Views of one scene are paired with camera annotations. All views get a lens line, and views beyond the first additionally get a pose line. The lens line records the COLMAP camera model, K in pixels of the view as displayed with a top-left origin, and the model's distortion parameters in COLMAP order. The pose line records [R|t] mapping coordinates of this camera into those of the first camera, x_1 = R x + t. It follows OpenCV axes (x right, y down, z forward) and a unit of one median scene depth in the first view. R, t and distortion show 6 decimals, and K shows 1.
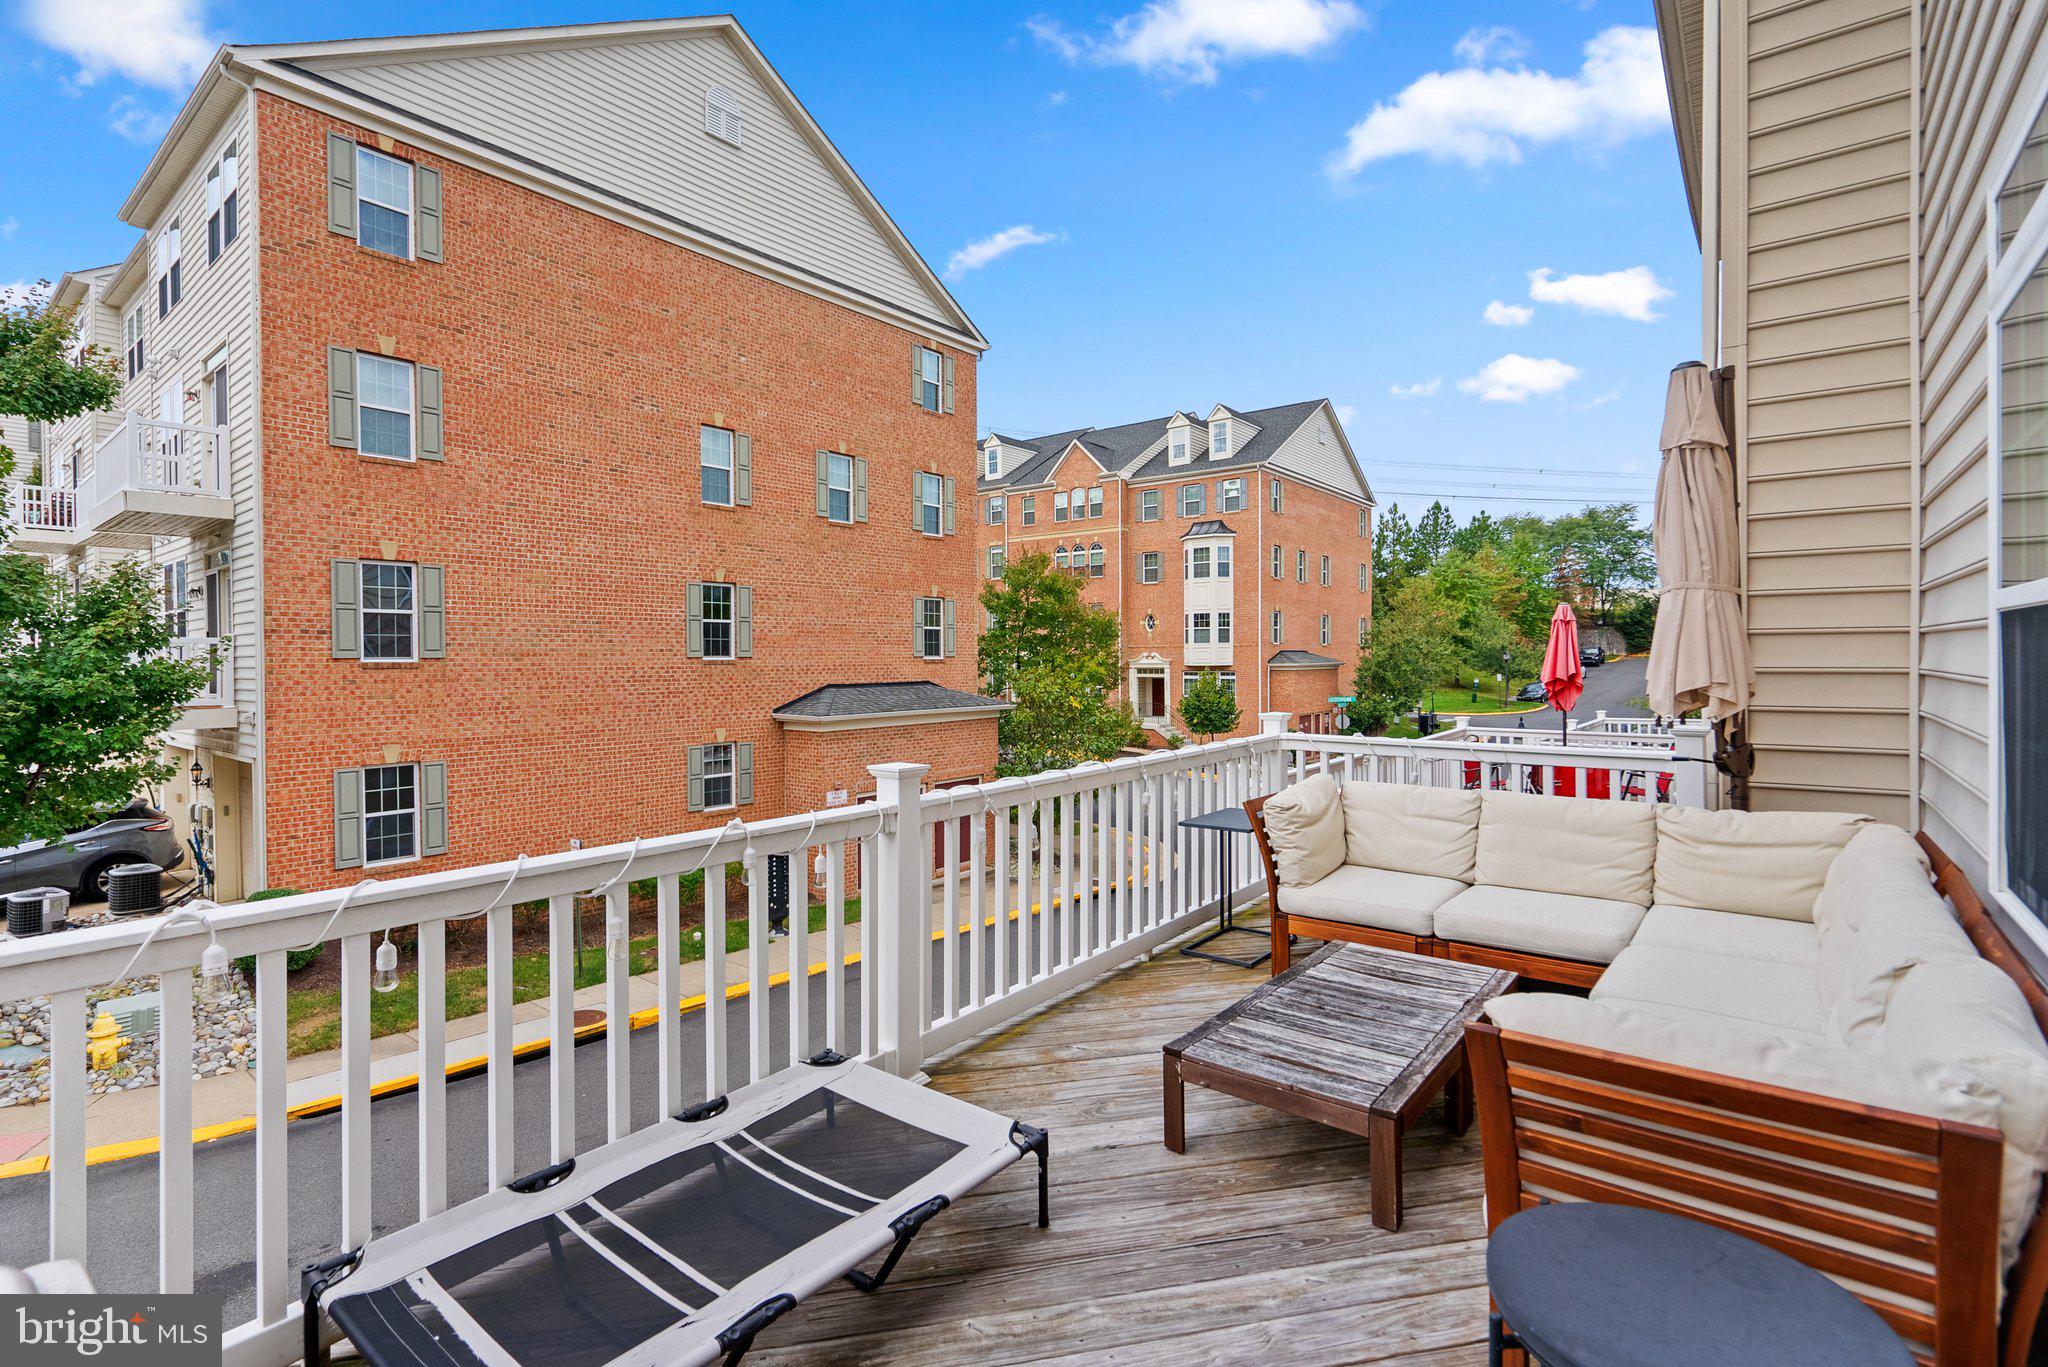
lens RADIAL K [[938.5, 0, 1022.3], [0, 938.5, 676.1], [0, 0, 1]] dist [-0.002354, 0.002305]
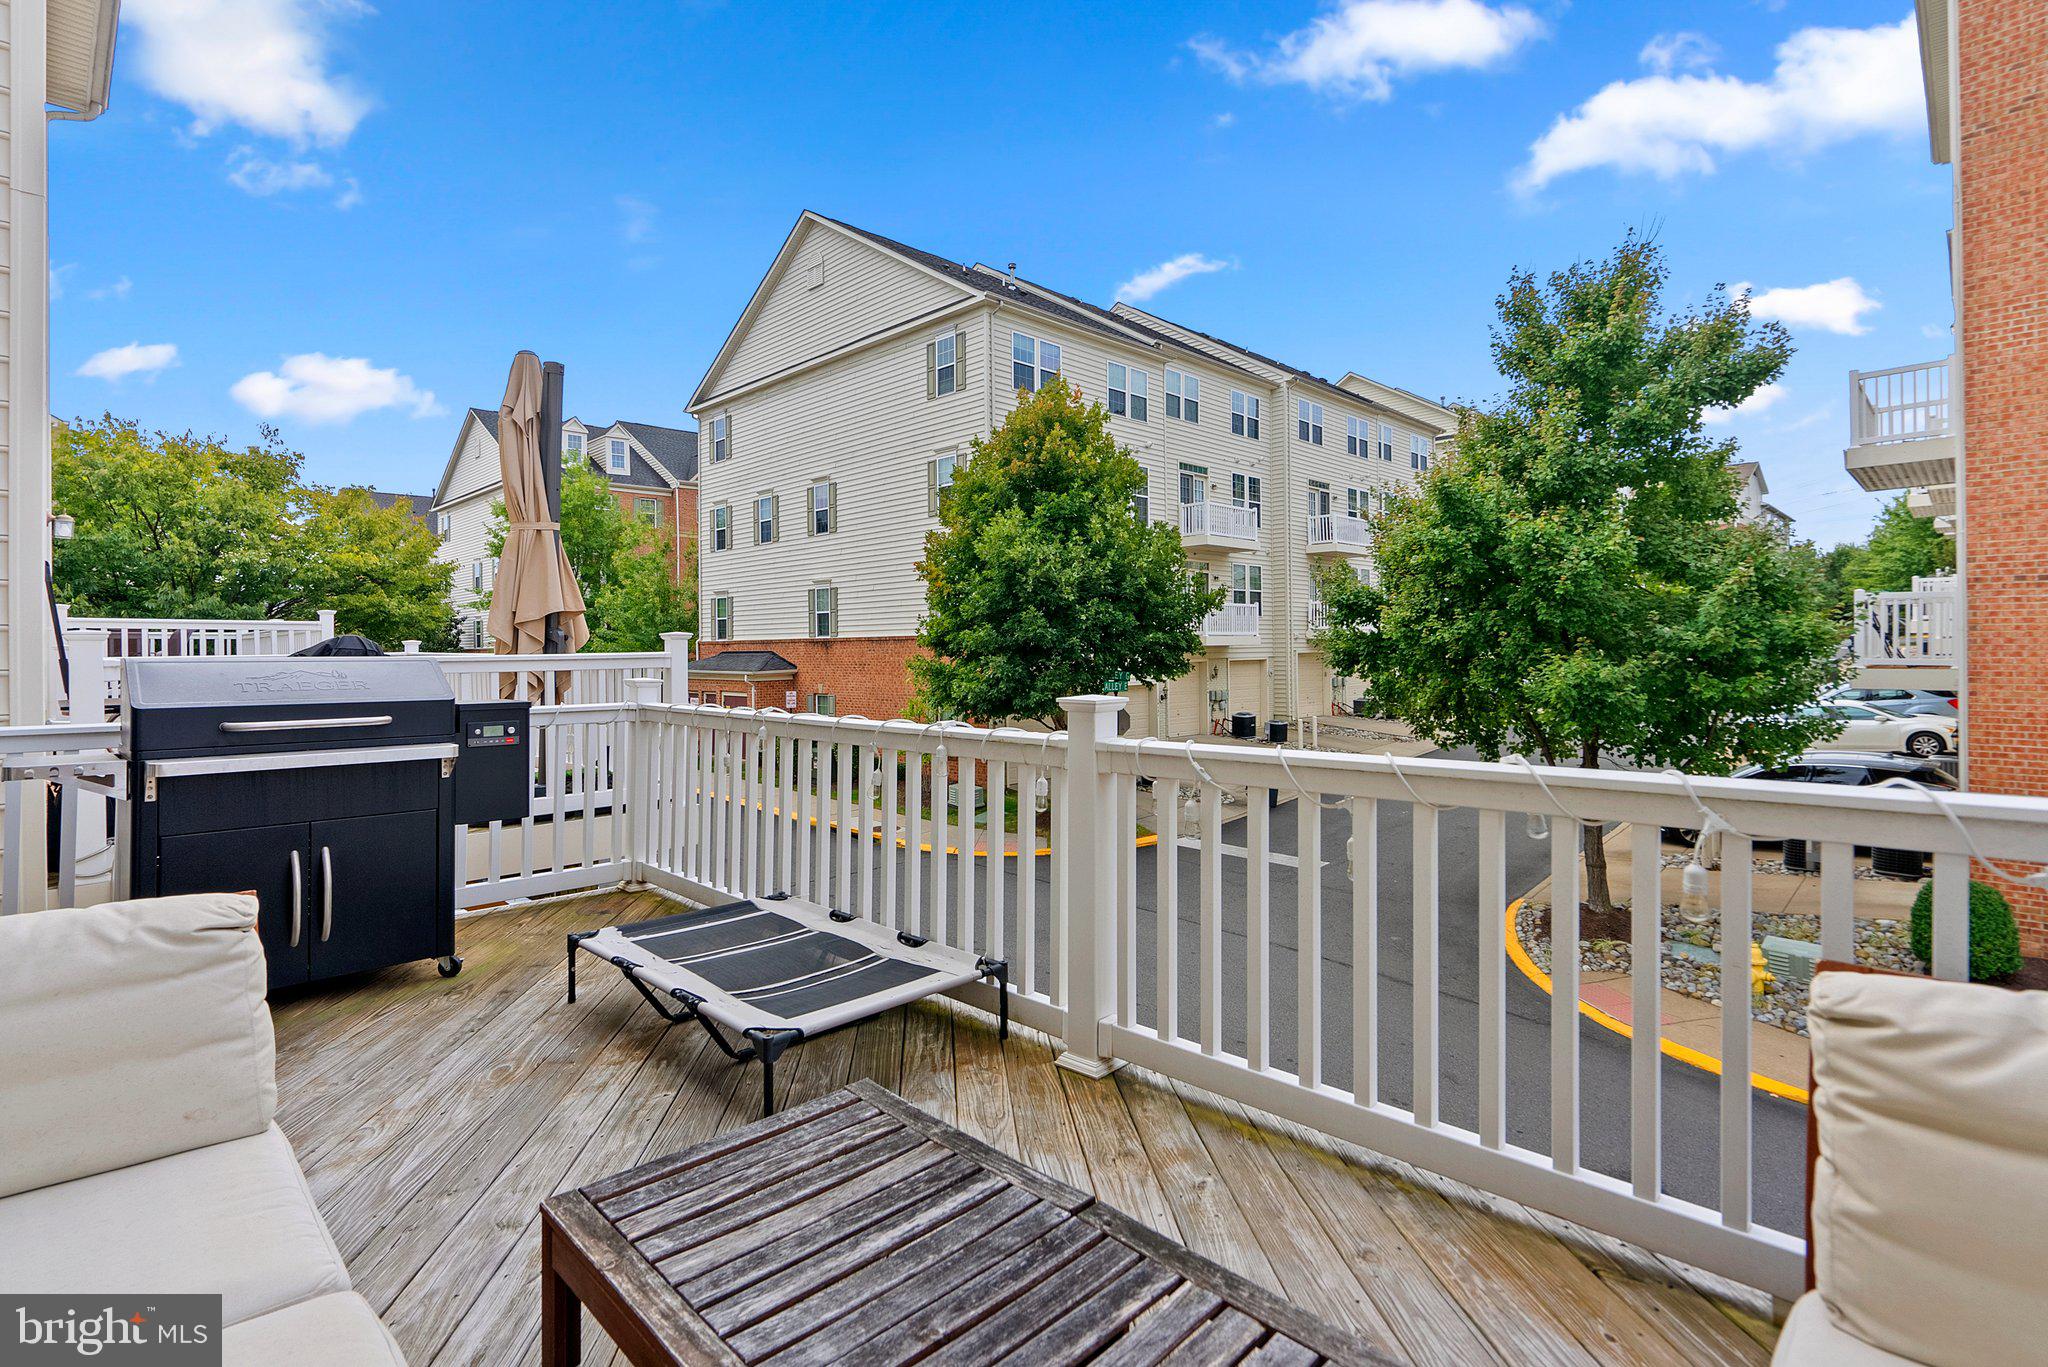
lens RADIAL K [[938.5, 0, 1004.1], [0, 938.5, 649.5], [0, 0, 1]] dist [-0.002354, 0.002305]
pose [[-0.102572, 0.008992, -0.994685, 0.181801], [0.000093, 0.999959, 0.009030, 0.009681], [0.994726, 0.000834, -0.102569, 0.245526]]
